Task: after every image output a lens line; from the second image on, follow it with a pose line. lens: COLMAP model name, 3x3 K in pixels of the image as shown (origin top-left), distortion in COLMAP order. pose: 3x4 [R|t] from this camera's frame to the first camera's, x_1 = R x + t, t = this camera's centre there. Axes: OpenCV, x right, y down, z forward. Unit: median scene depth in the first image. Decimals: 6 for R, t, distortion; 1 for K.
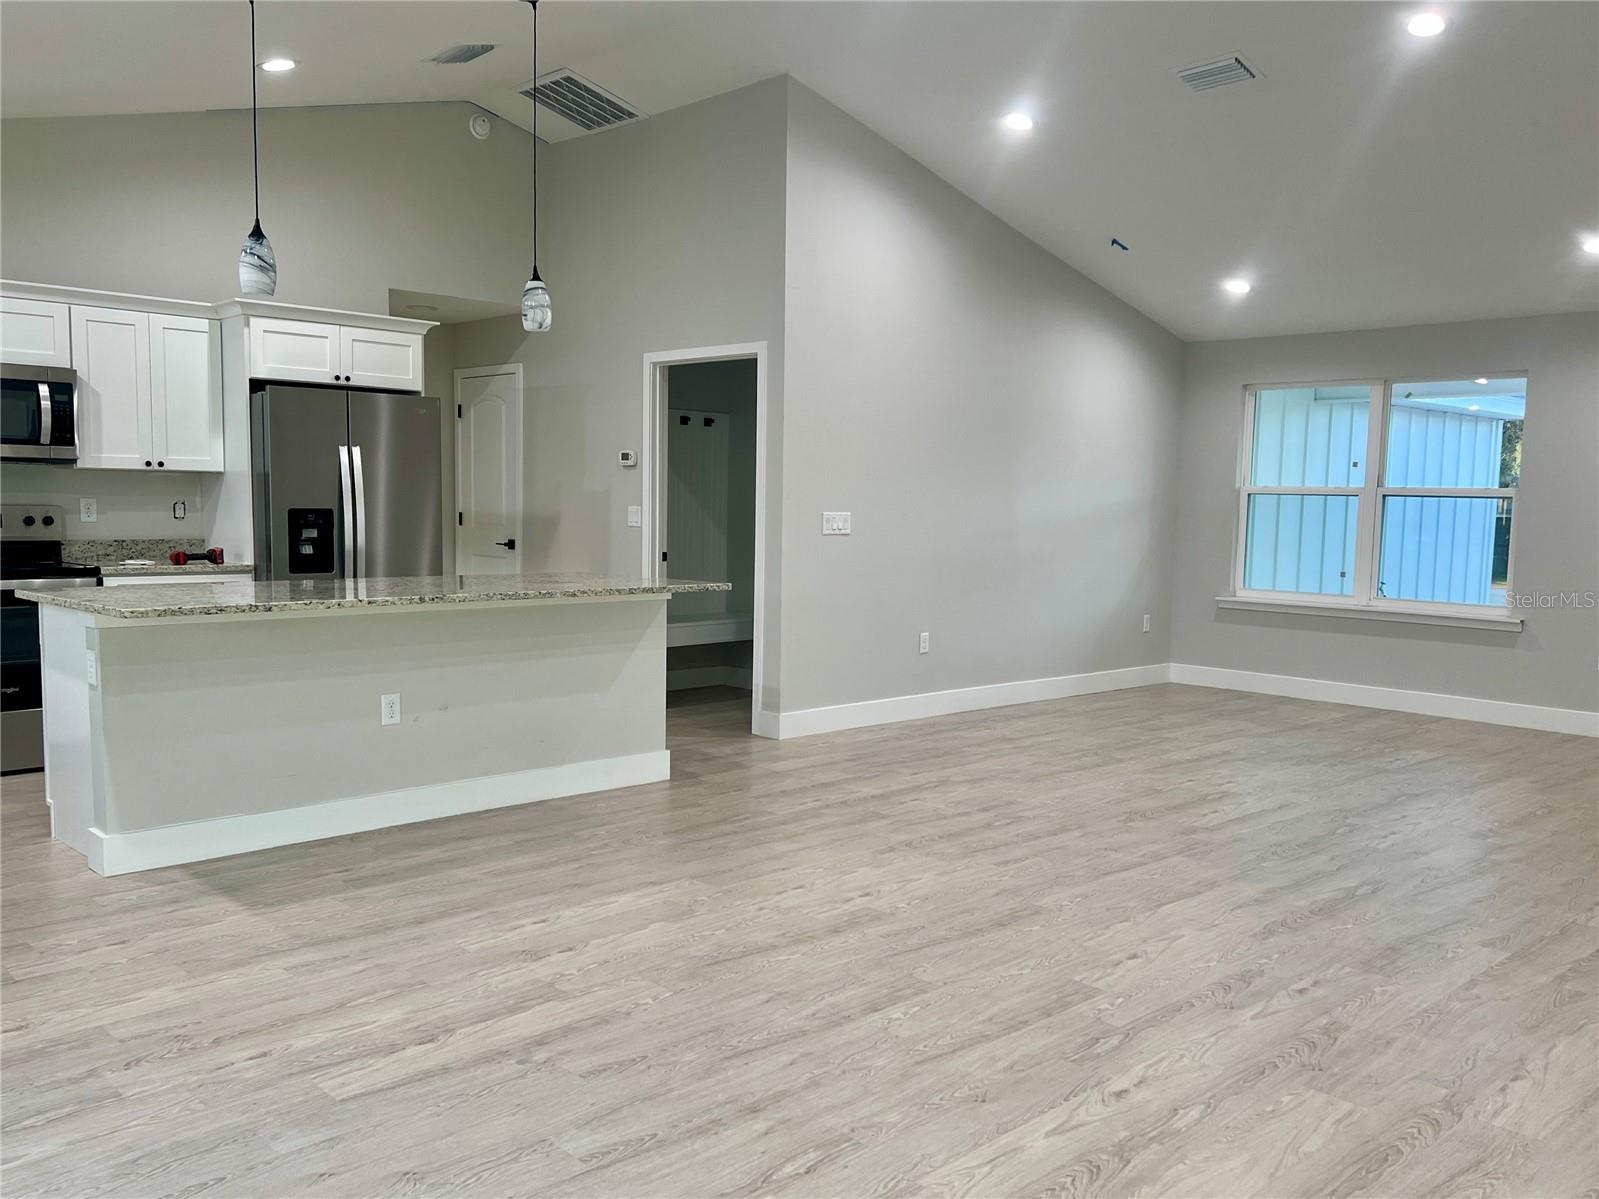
lens RADIAL K [[1301.8, 0, 800.1], [0, 1301.8, 602.4], [0, 0, 1]] dist [0.035246, -0.000332]
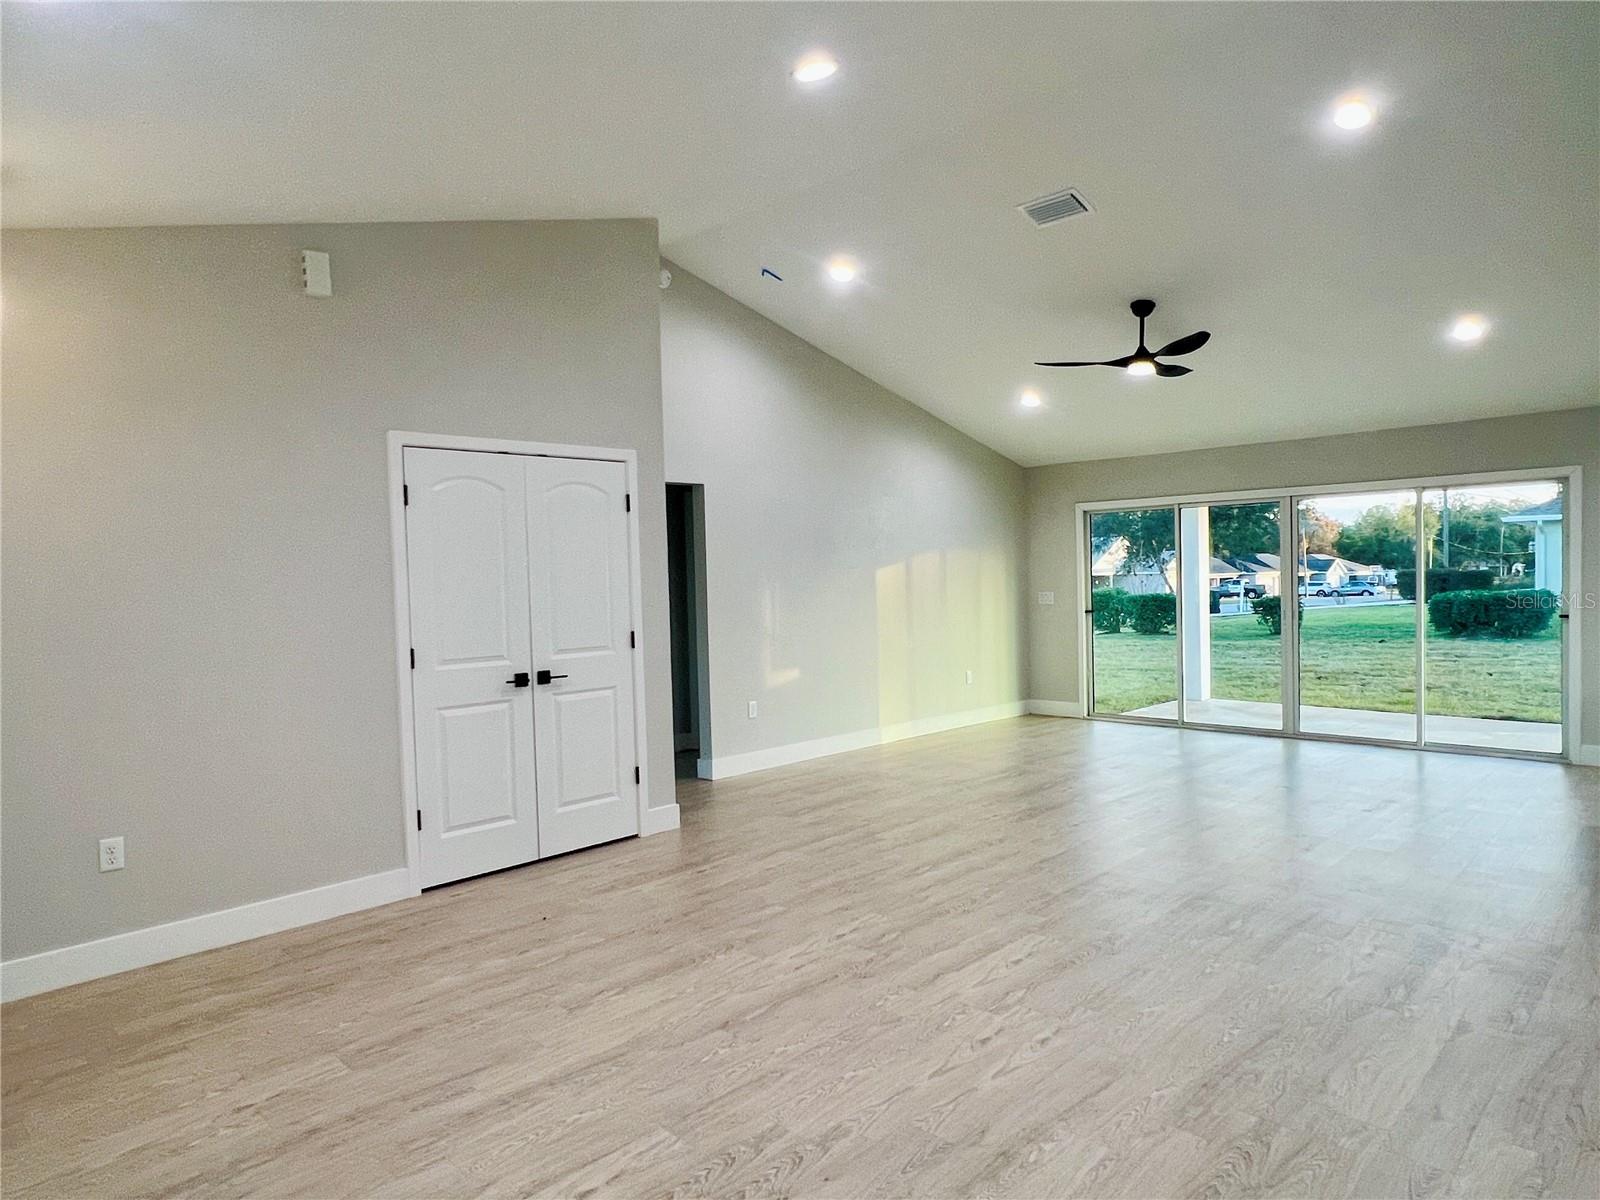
lens RADIAL K [[992.1, 0, 802.2], [0, 992.1, 604.4], [0, 0, 1]] dist [-0.000777, -0.001054]
pose [[-0.998869, 0.002529, -0.047483, 0.540844], [-0.002937, 0.993397, 0.114688, -0.159189], [0.047460, 0.114698, -0.992266, 1.783734]]
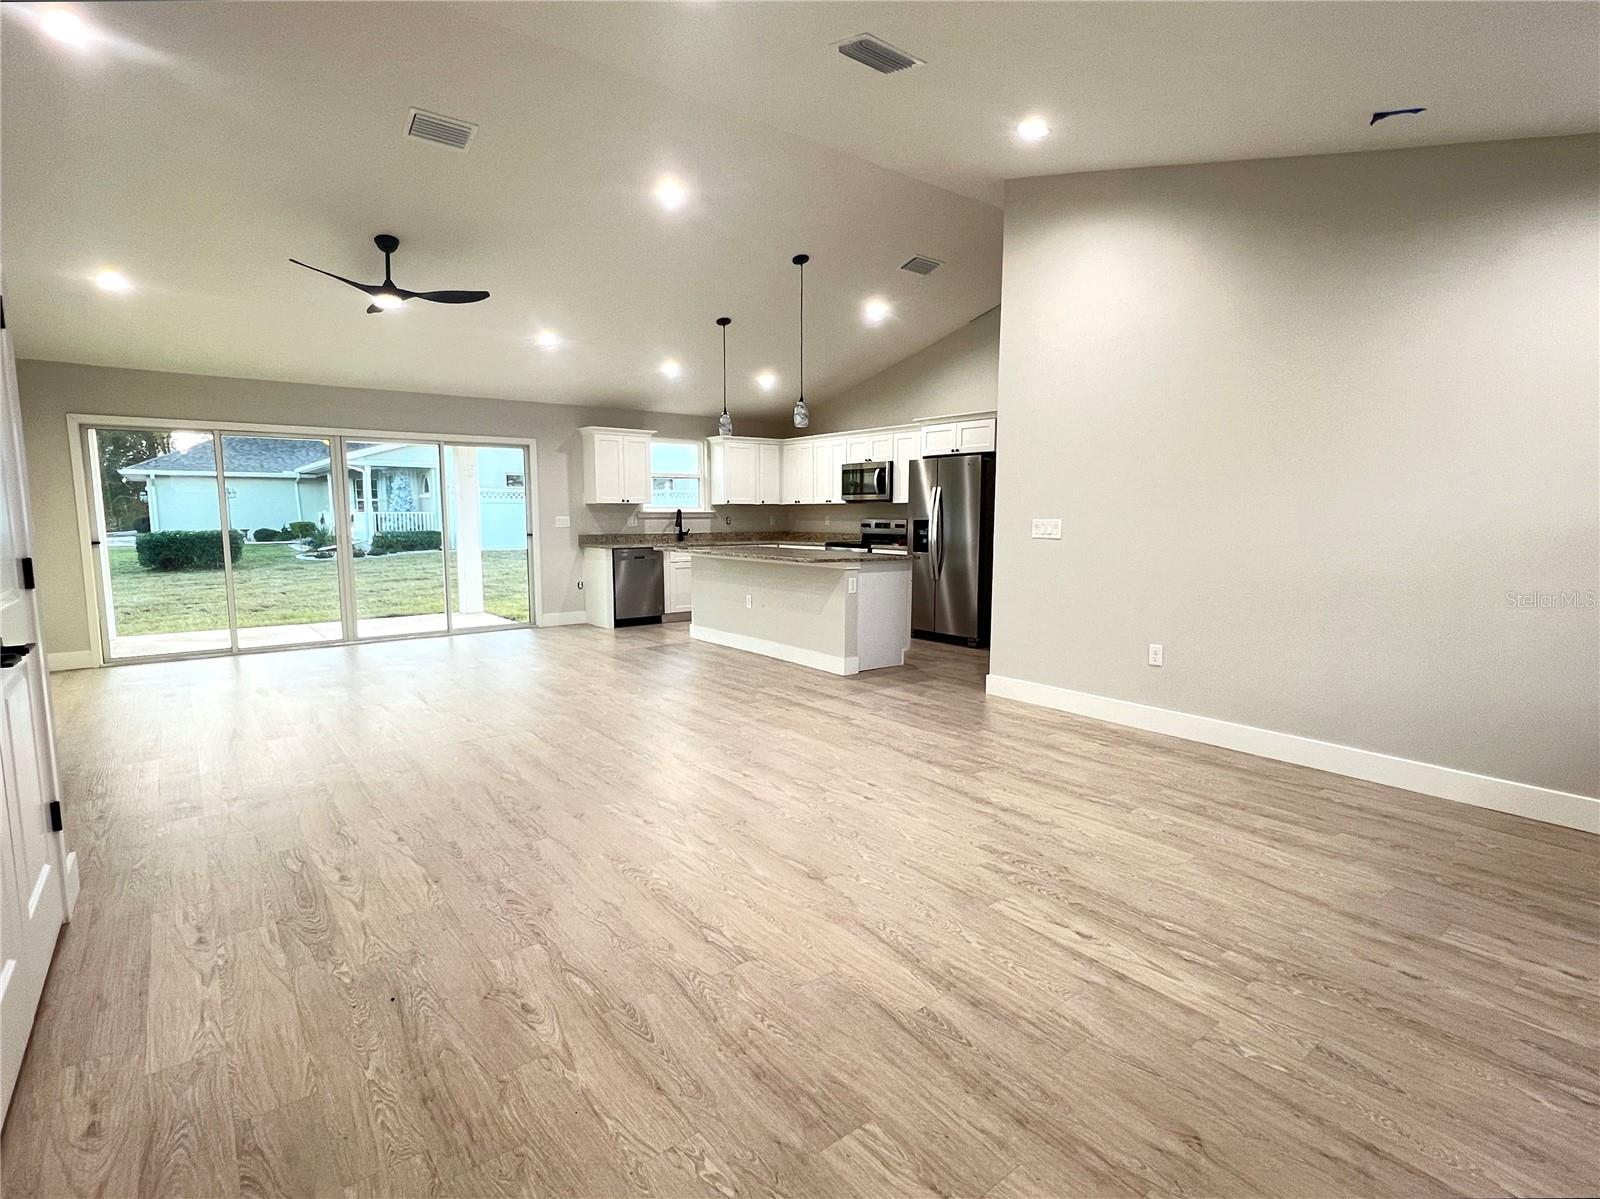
lens RADIAL K [[787.7, 0, 798.4], [0, 787.7, 598.2], [0, 0, 1]] dist [0.003232, 0.000135]
pose [[-0.088686, 0.088271, -0.992141, 1.085168], [-0.087944, 0.991482, 0.096074, -0.068370], [0.992170, 0.095773, -0.080168, 1.206708]]
